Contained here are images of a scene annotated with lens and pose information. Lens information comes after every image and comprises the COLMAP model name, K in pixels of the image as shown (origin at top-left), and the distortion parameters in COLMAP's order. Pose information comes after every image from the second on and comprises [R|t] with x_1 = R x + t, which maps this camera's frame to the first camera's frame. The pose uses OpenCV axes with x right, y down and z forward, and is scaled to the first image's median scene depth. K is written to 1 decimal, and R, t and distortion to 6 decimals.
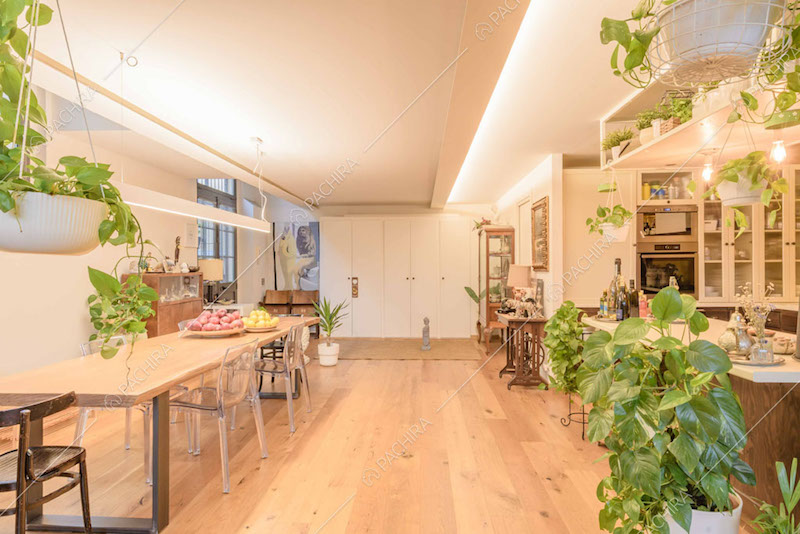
lens RADIAL K [[479.4, 0, 402.3], [0, 479.4, 265.8], [0, 0, 1]] dist [0.006537, 0.000536]
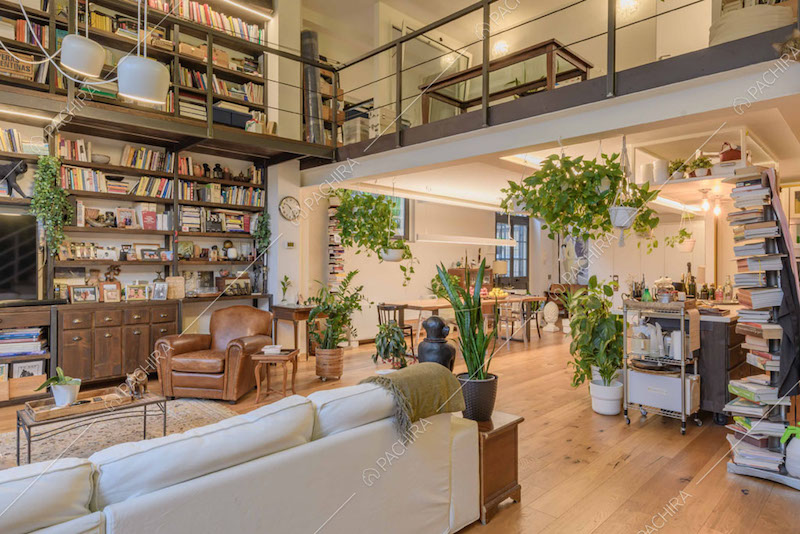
lens RADIAL K [[479.4, 0, 396.0], [0, 479.4, 265.2], [0, 0, 1]] dist [0.006537, 0.000536]
pose [[0.729908, 0.010346, -0.683467, 0.347241], [-0.010229, 0.999939, 0.004212, -0.001952], [0.683468, 0.003917, 0.729970, -0.329149]]
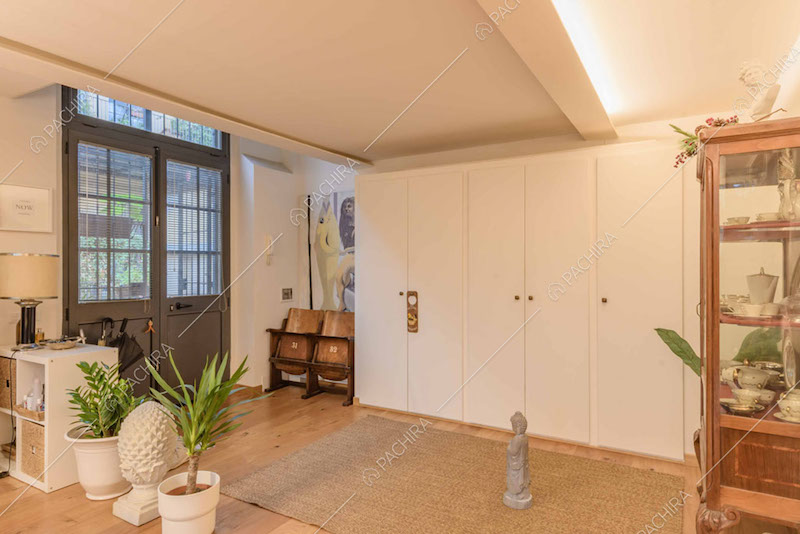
lens RADIAL K [[479.4, 0, 402.1], [0, 479.4, 263.6], [0, 0, 1]] dist [0.006537, 0.000536]
pose [[0.880262, -0.001188, -0.474486, 0.126347], [0.000016, 0.999997, -0.002474, -0.003507], [0.474487, 0.002170, 0.880260, 0.562468]]
